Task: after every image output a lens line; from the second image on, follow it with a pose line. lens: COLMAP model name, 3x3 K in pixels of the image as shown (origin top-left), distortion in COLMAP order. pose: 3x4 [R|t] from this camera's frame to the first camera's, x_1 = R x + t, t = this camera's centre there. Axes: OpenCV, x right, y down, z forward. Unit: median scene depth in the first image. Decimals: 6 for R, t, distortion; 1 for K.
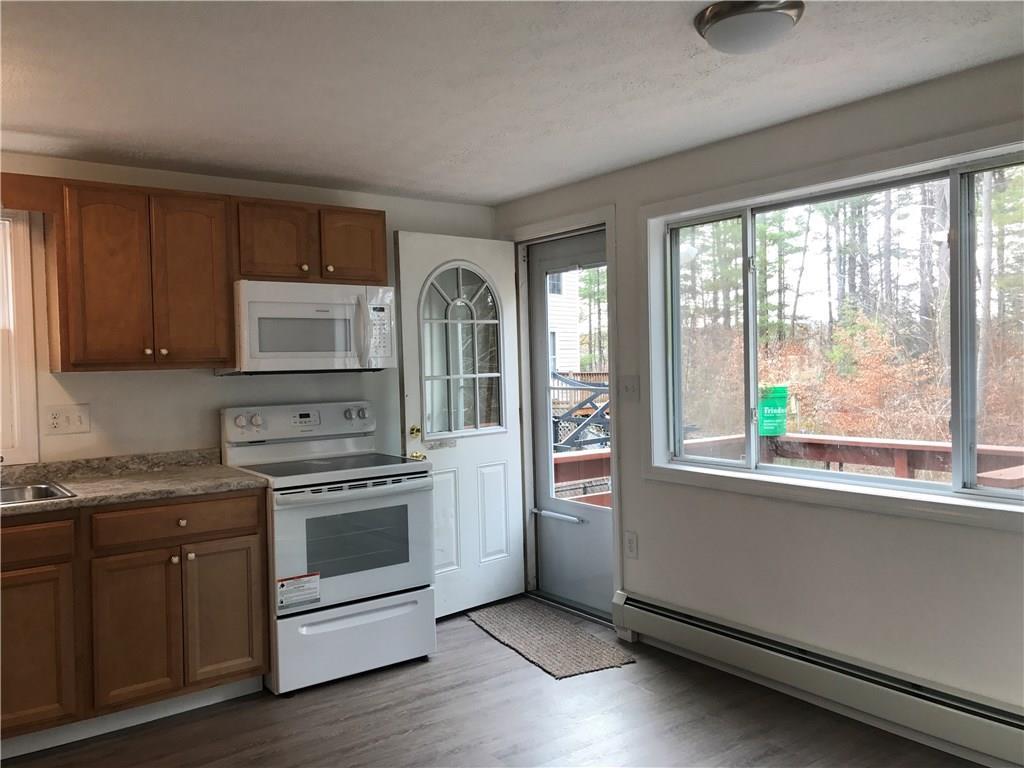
lens RADIAL K [[843.5, 0, 512.9], [0, 843.5, 379.2], [0, 0, 1]] dist [0.084336, -0.107544]
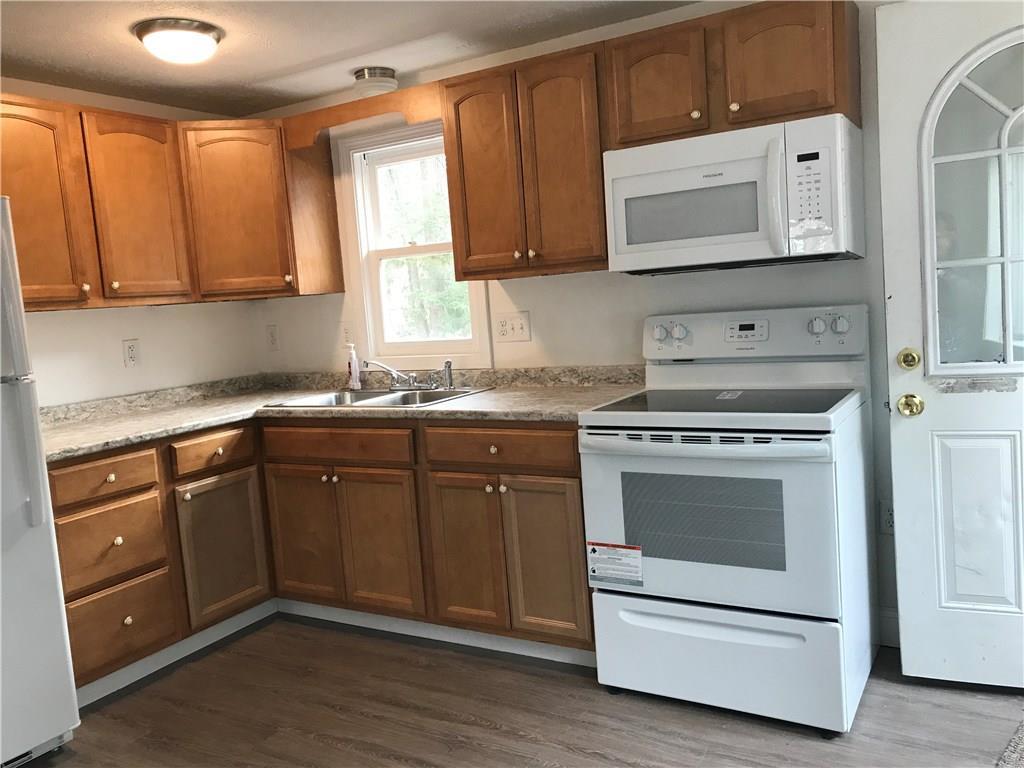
lens RADIAL K [[843.5, 0, 512.9], [0, 843.5, 379.2], [0, 0, 1]] dist [0.084336, -0.107544]
pose [[0.377785, 0.086737, -0.921822, 0.362961], [0.043588, 0.992833, 0.111282, -0.001355], [0.924867, -0.082221, 0.371297, 0.599552]]
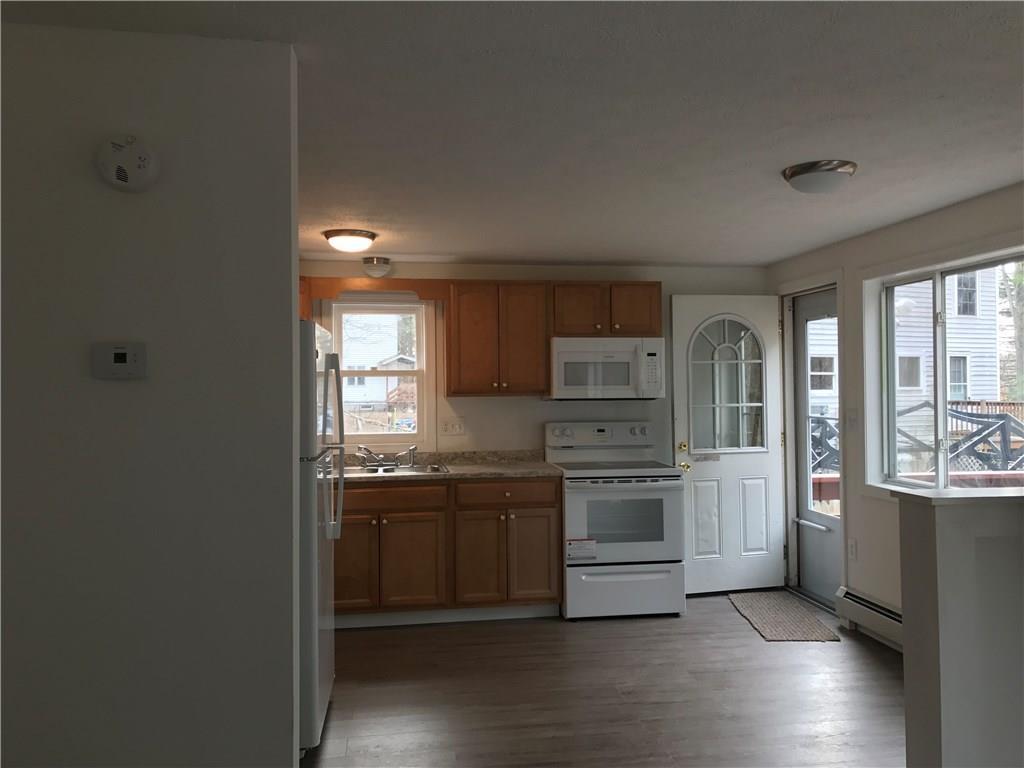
lens RADIAL K [[843.5, 0, 512.9], [0, 843.5, 379.2], [0, 0, 1]] dist [0.084336, -0.107544]
pose [[0.884259, 0.011246, -0.466861, 0.296396], [-0.023226, 0.999532, -0.019912, -0.011351], [0.466418, 0.028451, 0.884107, -0.324029]]
